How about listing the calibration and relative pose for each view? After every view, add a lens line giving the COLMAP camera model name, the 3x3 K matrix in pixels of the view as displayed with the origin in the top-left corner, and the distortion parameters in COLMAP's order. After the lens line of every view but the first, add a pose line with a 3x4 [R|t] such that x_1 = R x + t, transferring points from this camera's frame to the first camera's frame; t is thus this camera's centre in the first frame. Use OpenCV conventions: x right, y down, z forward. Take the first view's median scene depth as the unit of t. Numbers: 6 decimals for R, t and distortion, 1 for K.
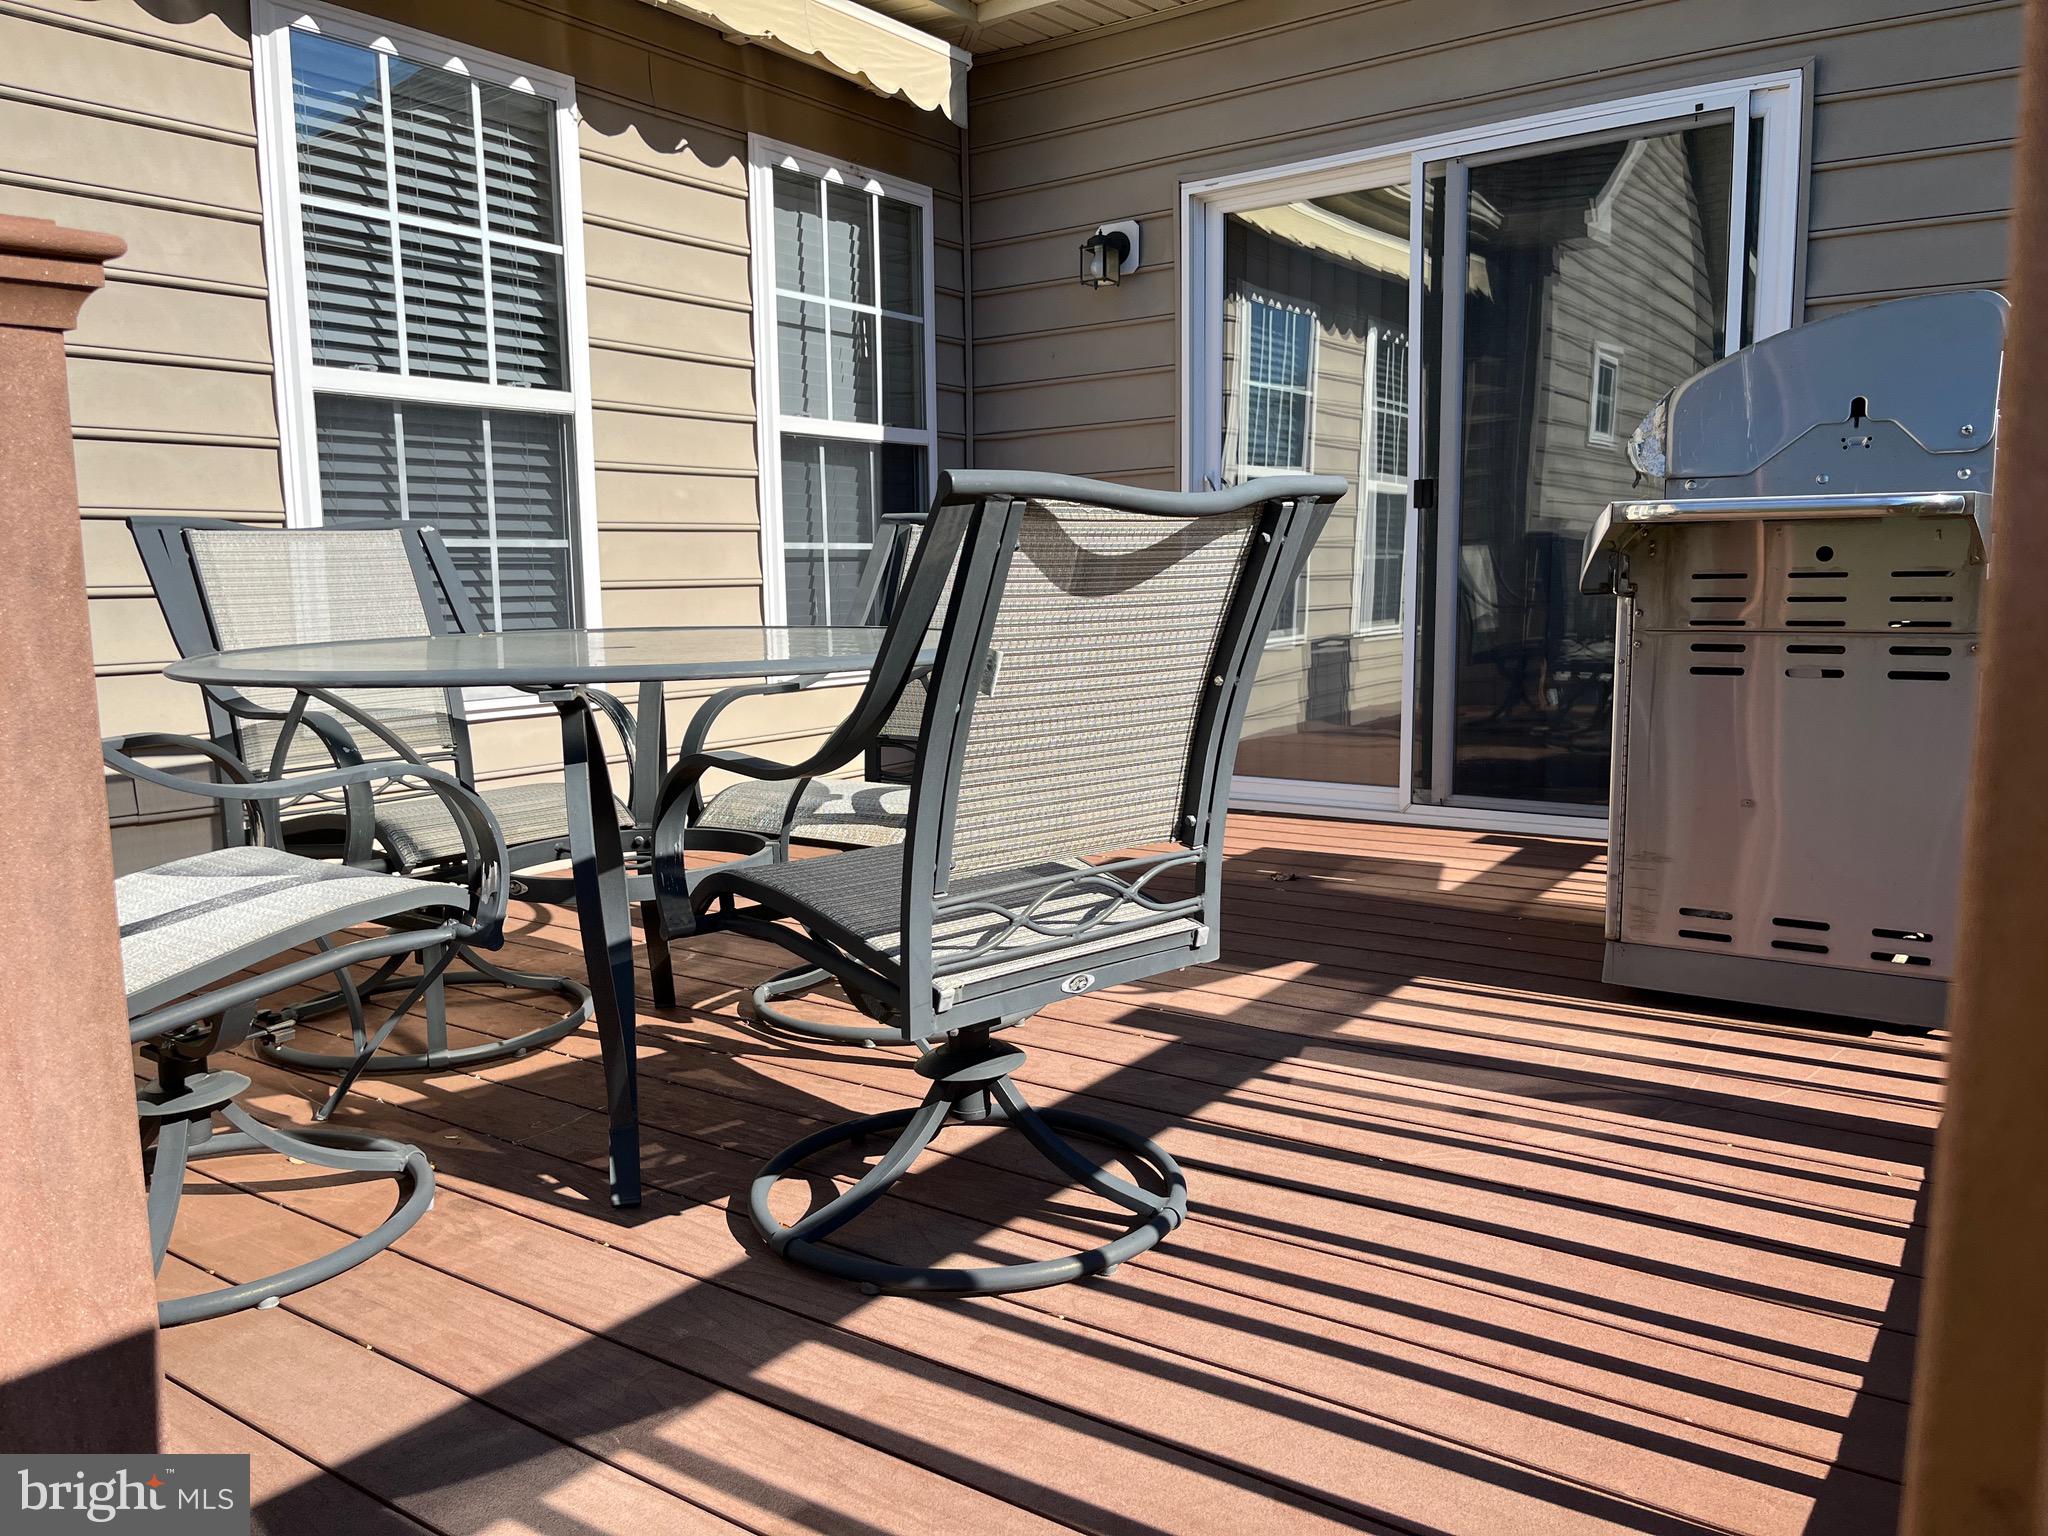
lens RADIAL K [[1543.9, 0, 1027.4], [0, 1543.9, 778.6], [0, 0, 1]] dist [0.022592, -0.000809]
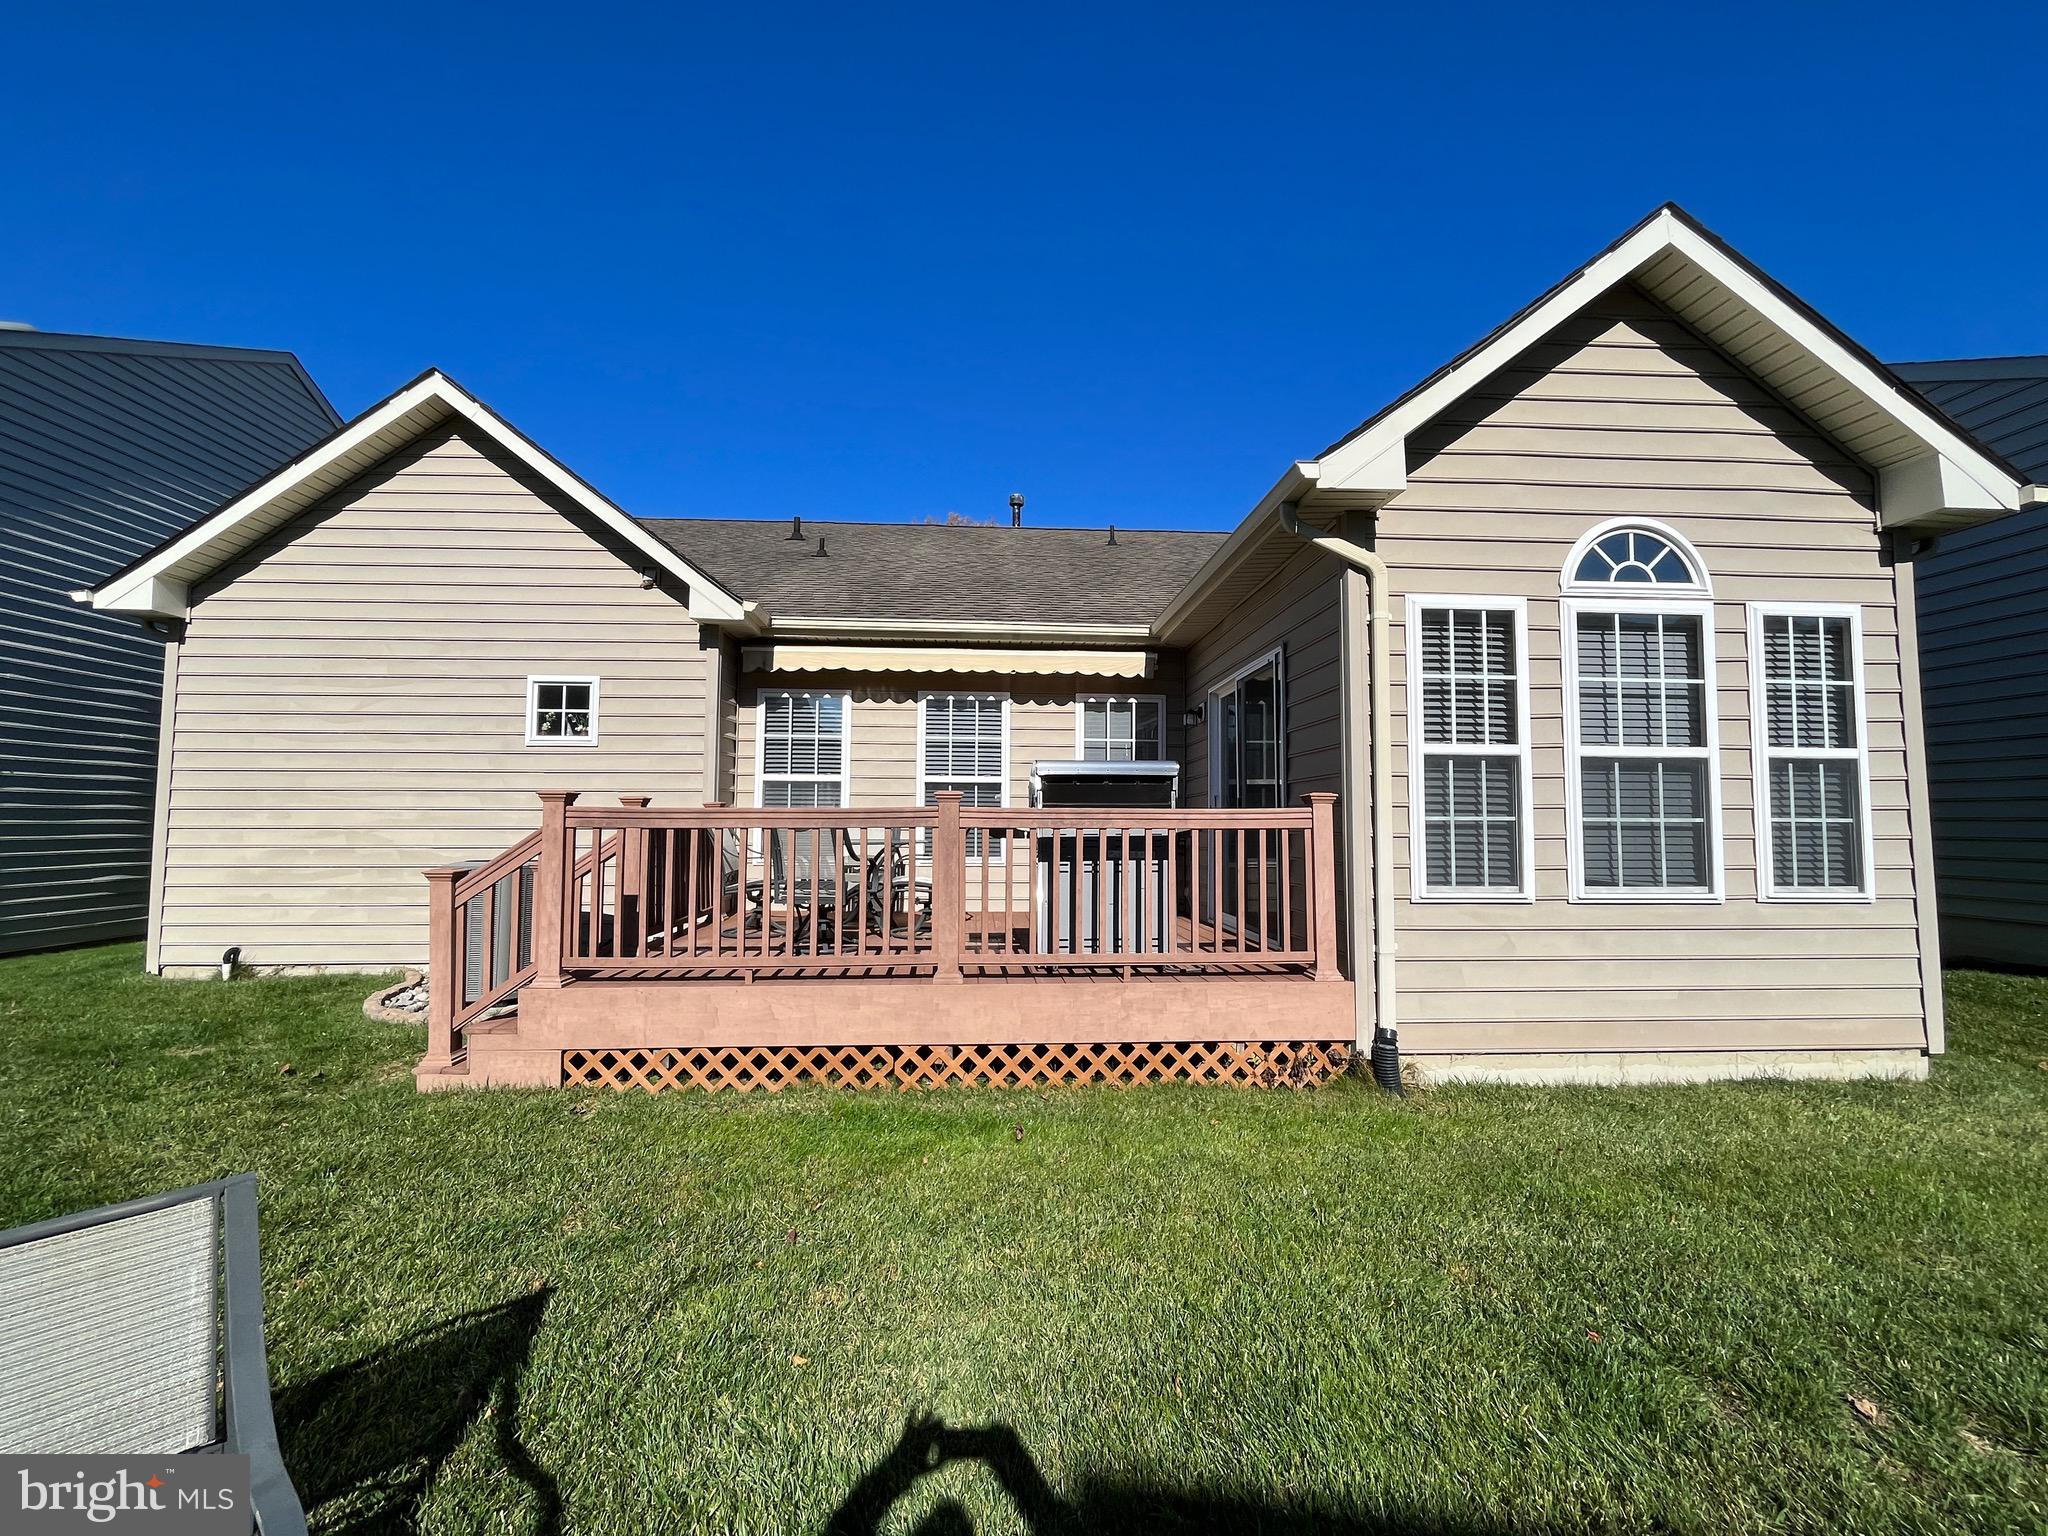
lens RADIAL K [[829.1, 0, 1021.1], [0, 829.1, 766.0], [0, 0, 1]] dist [-0.003248, -0.000234]
pose [[0.612217, -0.035267, -0.789903, 1.238298], [-0.121694, 0.982899, -0.138203, -0.012086], [0.781269, 0.180737, 0.597456, -0.117978]]
